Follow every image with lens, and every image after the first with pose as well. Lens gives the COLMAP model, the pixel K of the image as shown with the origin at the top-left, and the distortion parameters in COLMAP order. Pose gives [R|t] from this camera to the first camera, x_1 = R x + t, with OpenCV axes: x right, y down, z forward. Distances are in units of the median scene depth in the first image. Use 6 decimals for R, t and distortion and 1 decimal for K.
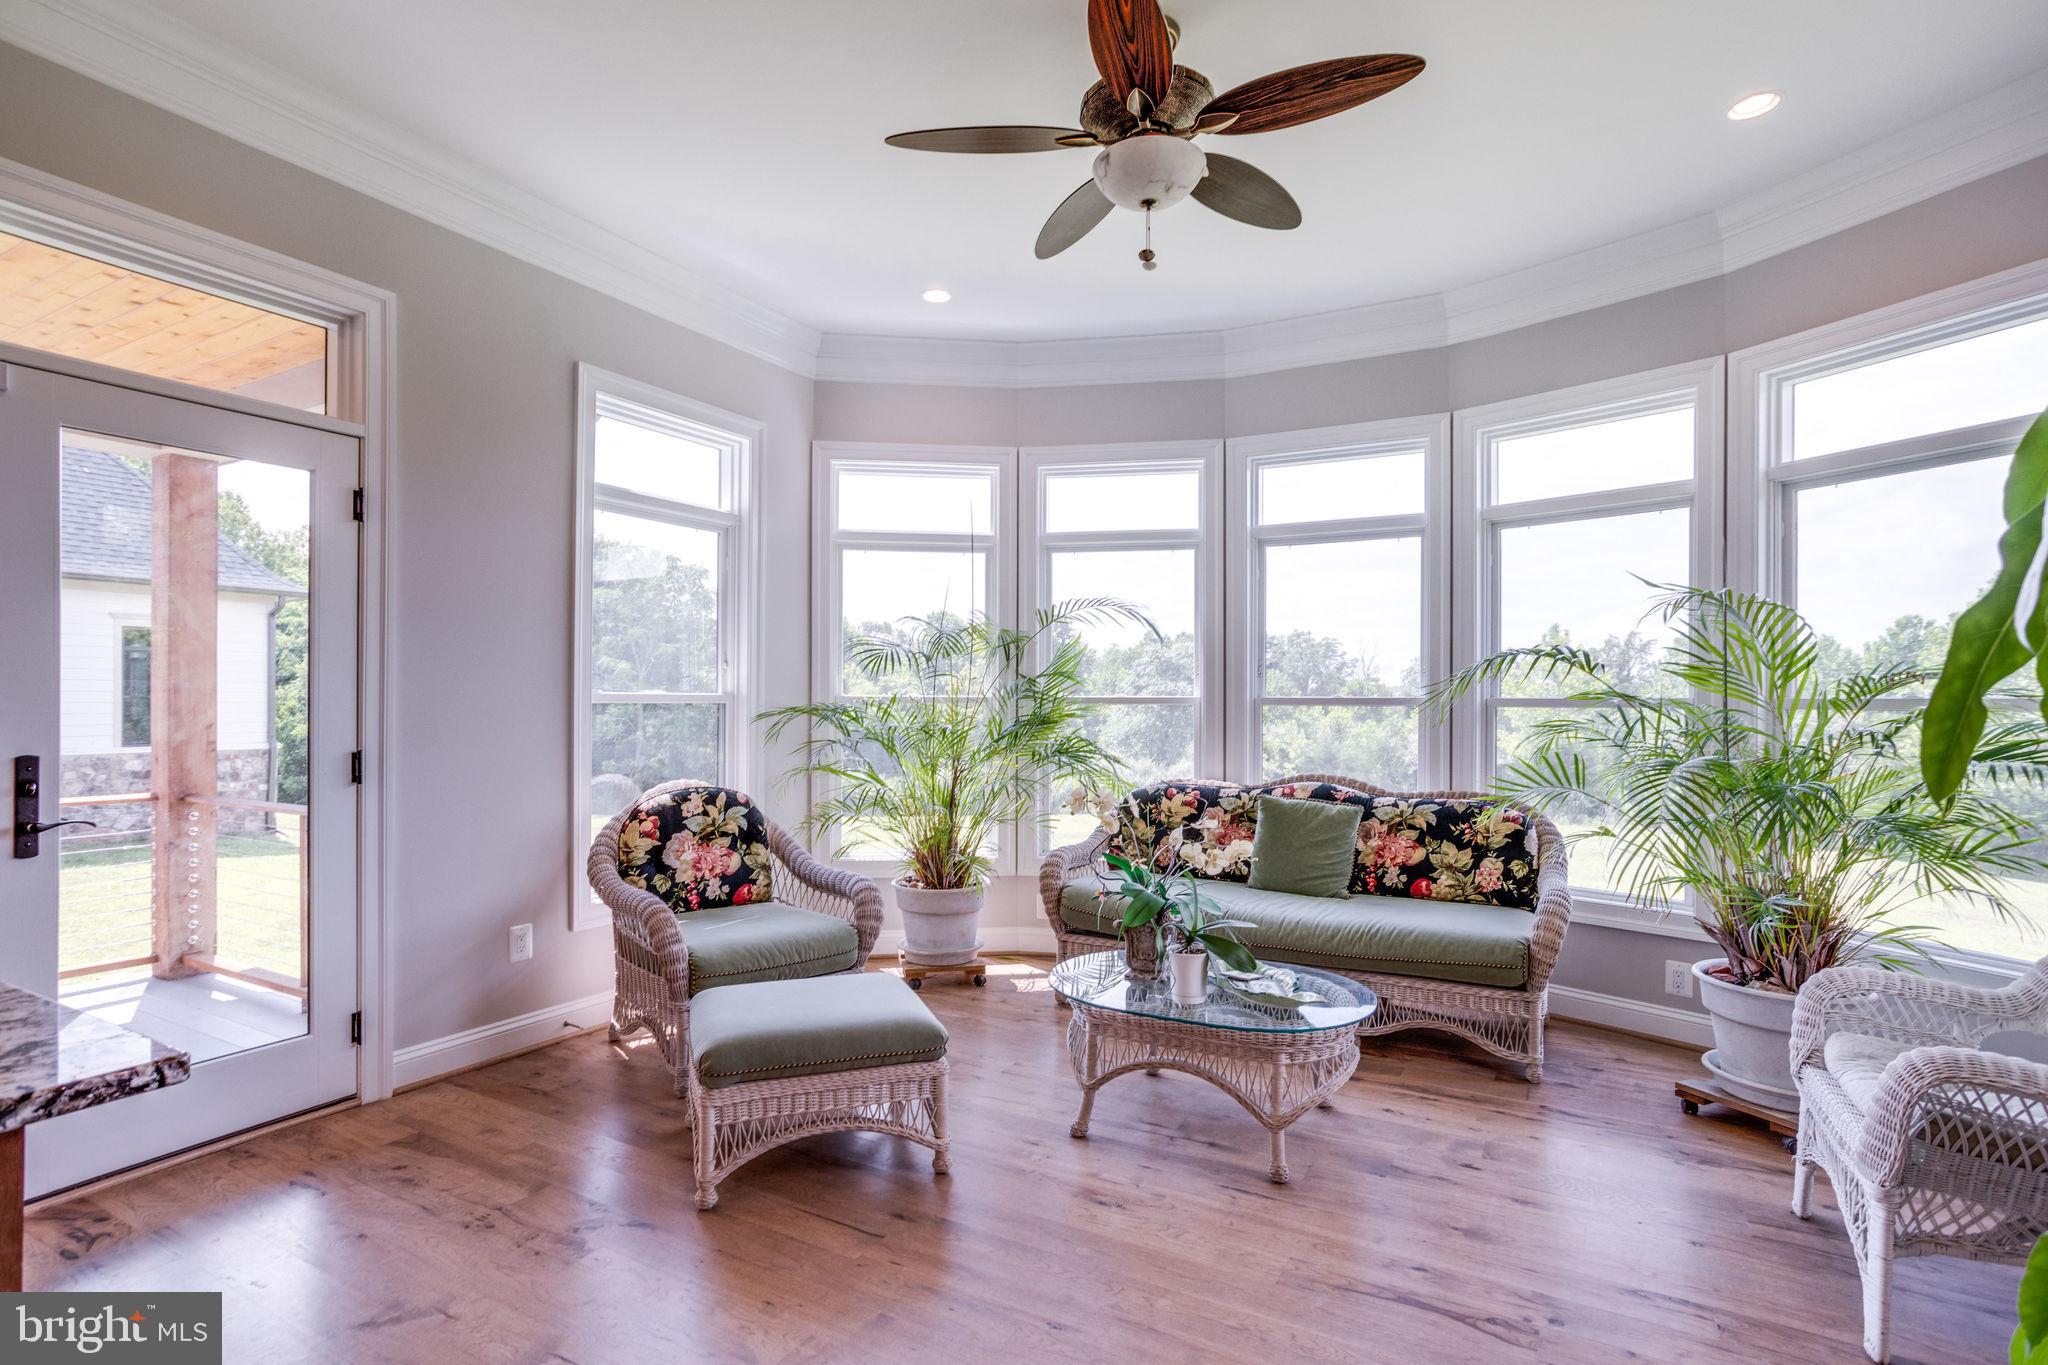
lens RADIAL K [[1022.9, 0, 993.3], [0, 1022.9, 684.7], [0, 0, 1]] dist [-0.042877, 0.047543]
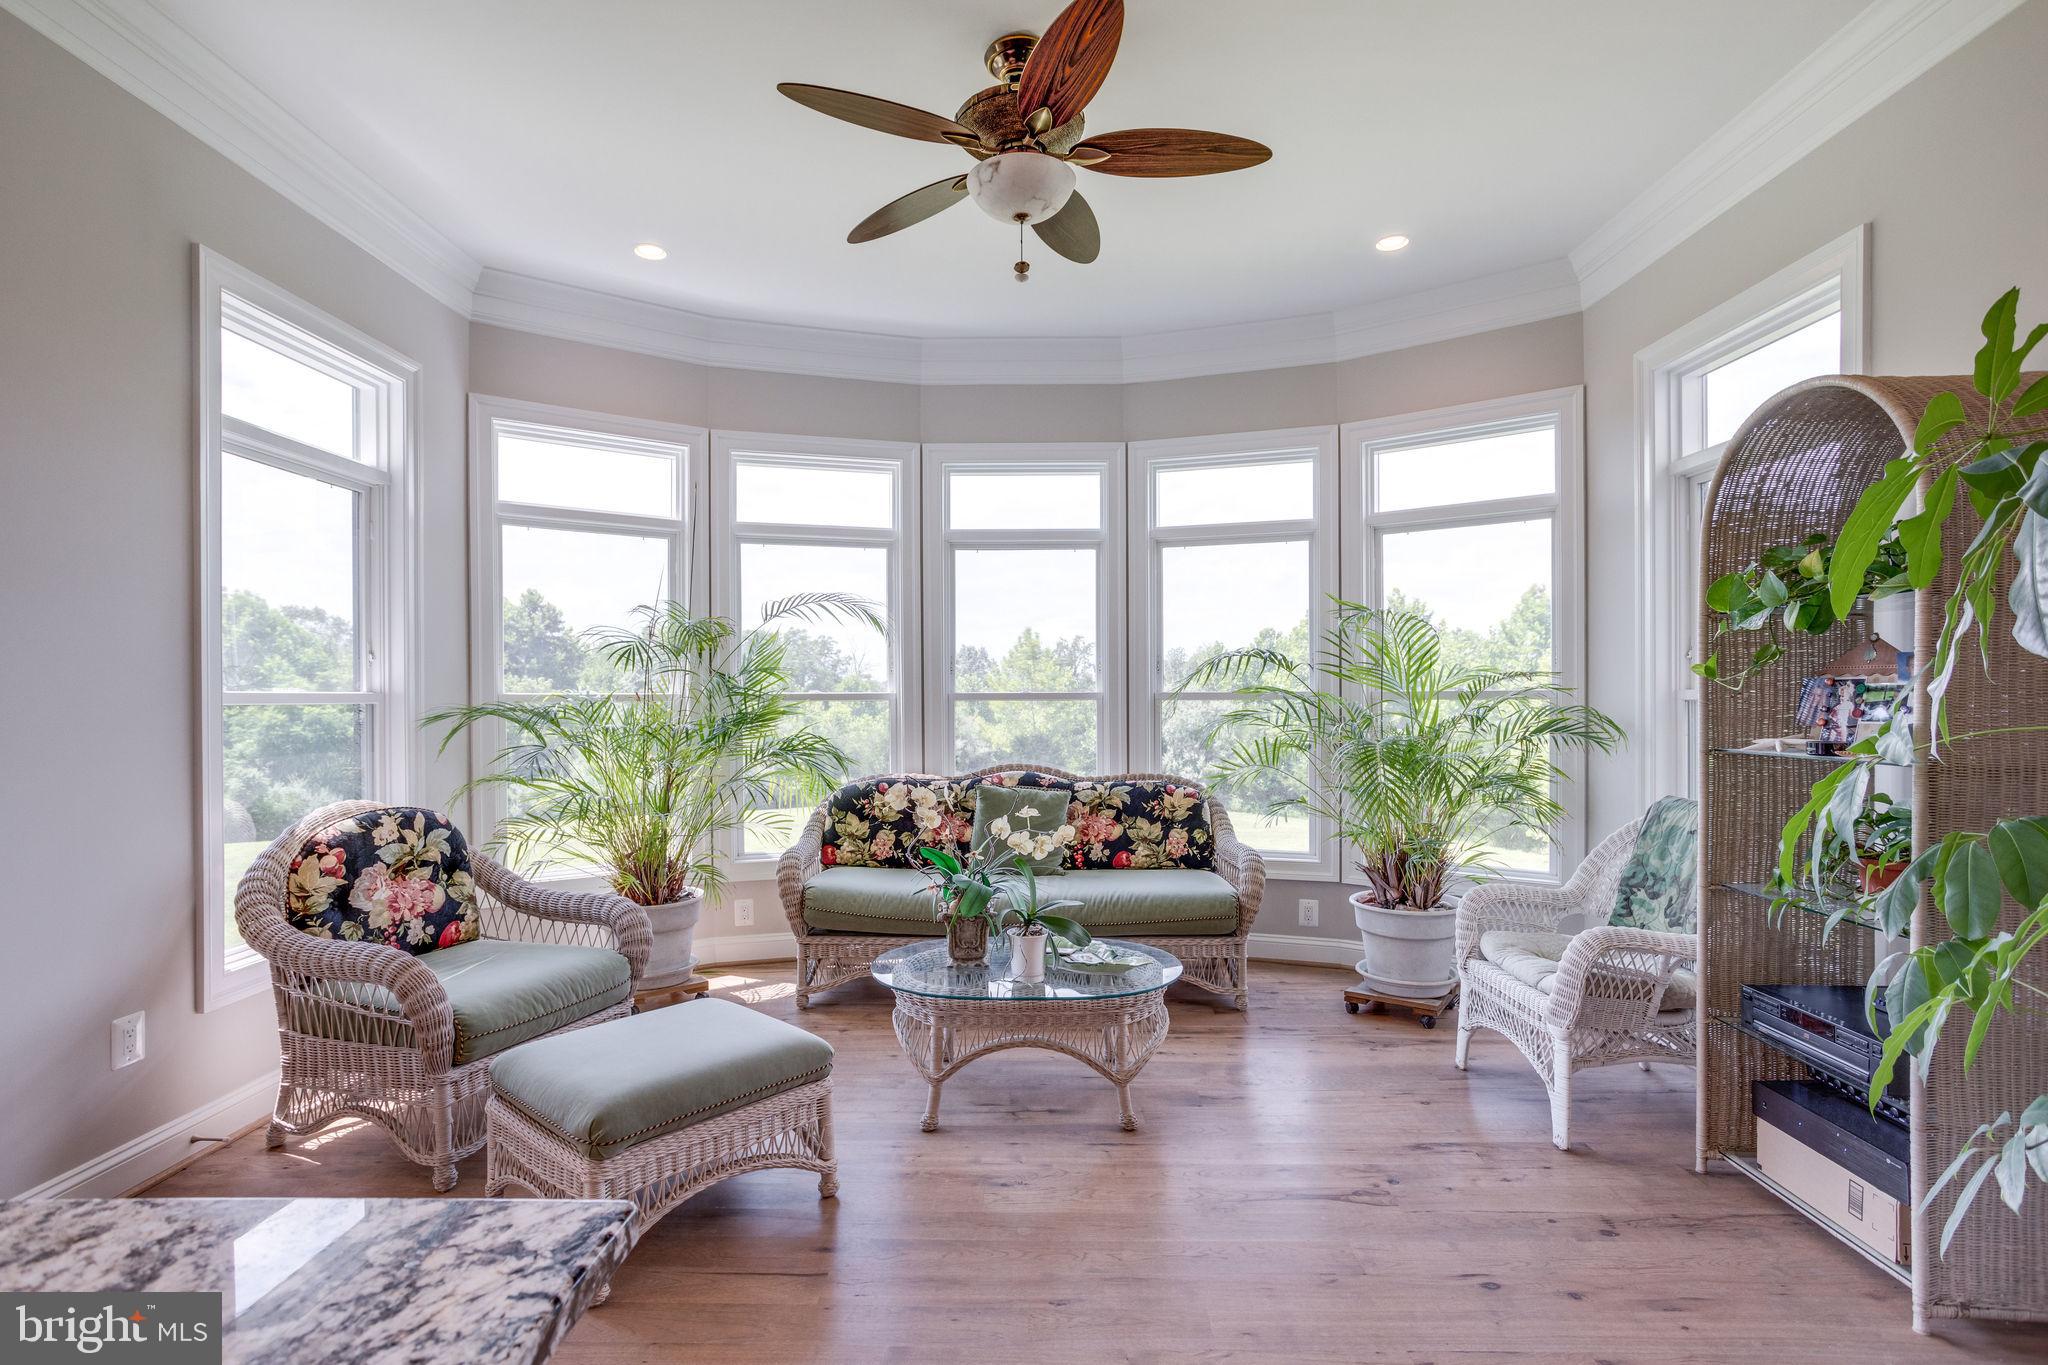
lens RADIAL K [[1014.5, 0, 1008.8], [0, 1014.5, 690.4], [0, 0, 1]] dist [-0.039226, 0.041175]
pose [[0.877481, -0.004395, 0.479592, -0.242739], [-0.000193, 0.999955, 0.009517, -0.000516], [-0.479612, -0.008444, 0.877440, 0.067616]]
